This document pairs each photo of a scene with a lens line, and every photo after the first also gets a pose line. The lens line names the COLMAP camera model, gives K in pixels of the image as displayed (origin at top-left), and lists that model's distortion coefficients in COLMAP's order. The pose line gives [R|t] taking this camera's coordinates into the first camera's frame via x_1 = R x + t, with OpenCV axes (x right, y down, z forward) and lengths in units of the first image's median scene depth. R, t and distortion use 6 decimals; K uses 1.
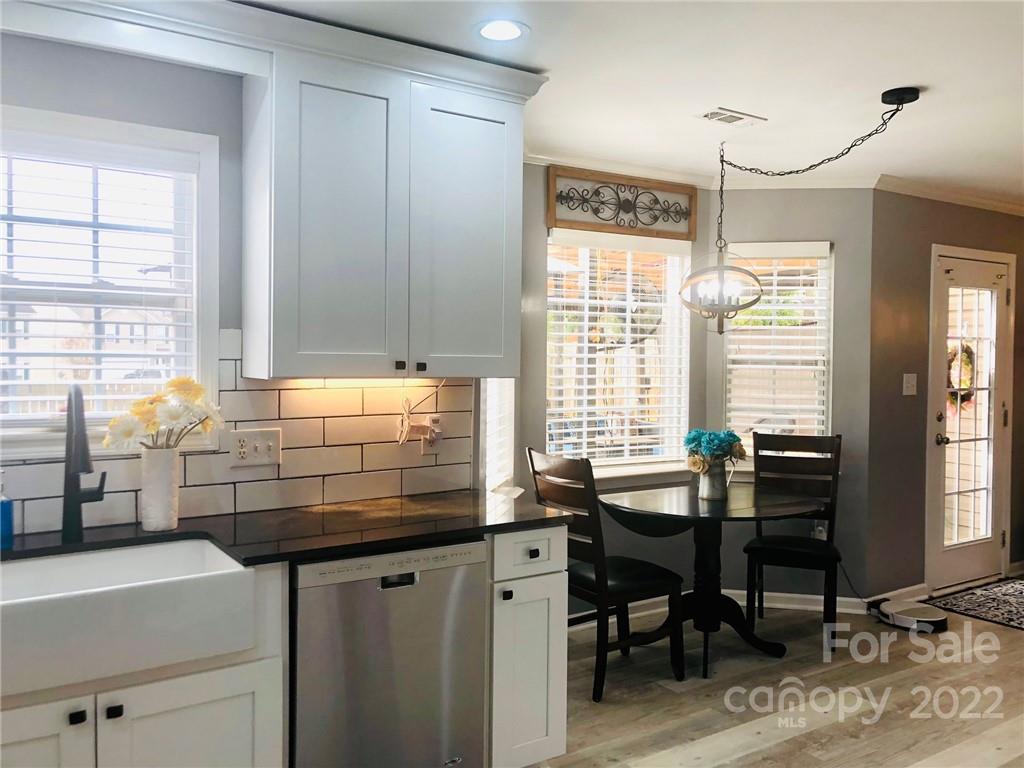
lens RADIAL K [[844.9, 0, 514.9], [0, 844.9, 381.8], [0, 0, 1]] dist [0.040770, -0.034680]
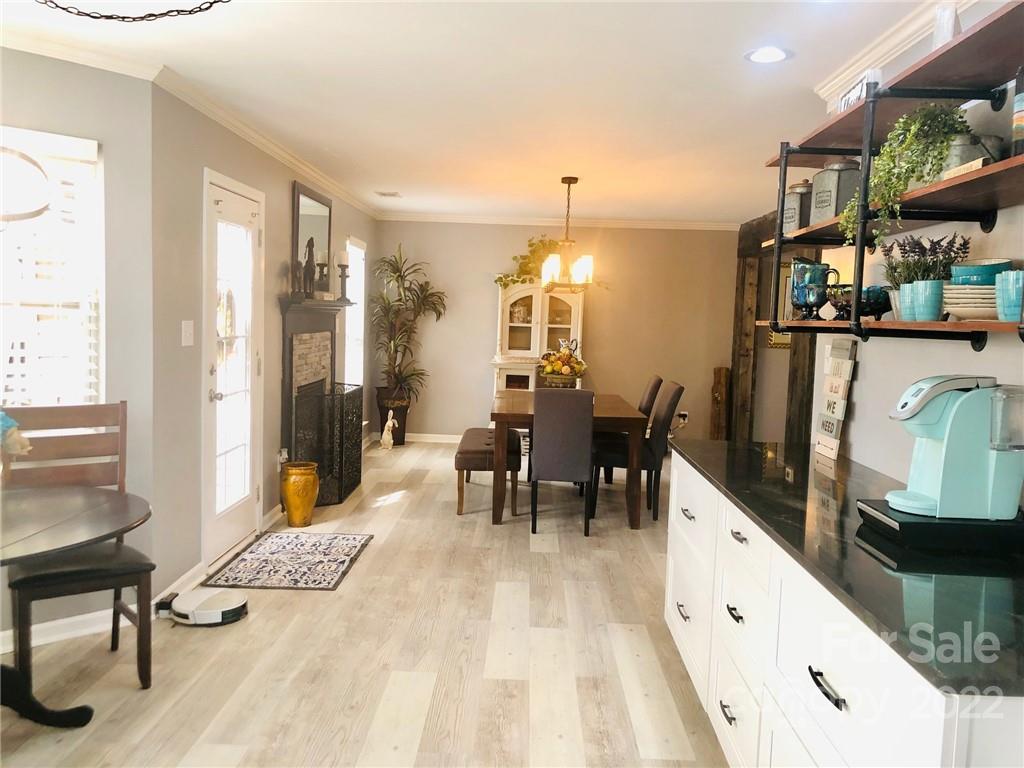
lens RADIAL K [[844.9, 0, 514.5], [0, 844.9, 379.3], [0, 0, 1]] dist [0.040770, -0.034680]
pose [[0.567004, -0.055007, 0.821876, -0.043787], [0.001094, 0.997817, 0.066027, -0.006846], [-0.823714, -0.036539, 0.565827, 0.267607]]
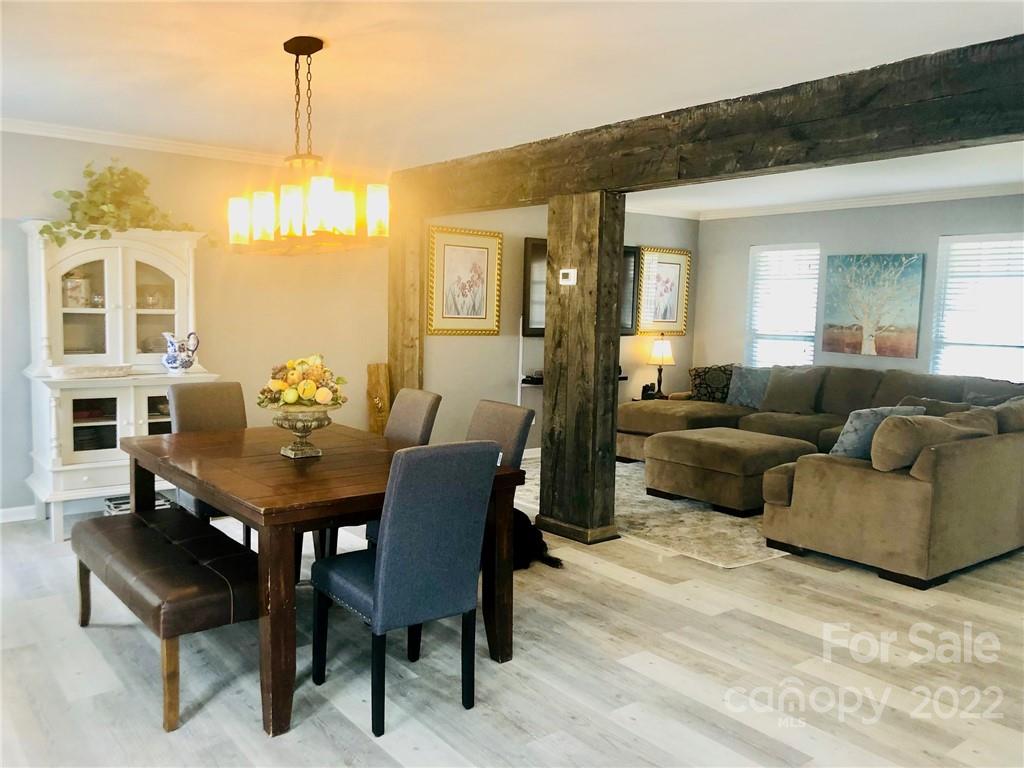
lens RADIAL K [[844.9, 0, 514.4], [0, 844.9, 386.5], [0, 0, 1]] dist [0.040770, -0.034680]
pose [[-0.086822, -0.105689, 0.990602, 0.315667], [0.009626, 0.994221, 0.106918, -0.017258], [-0.996177, 0.018818, -0.085303, 0.792712]]
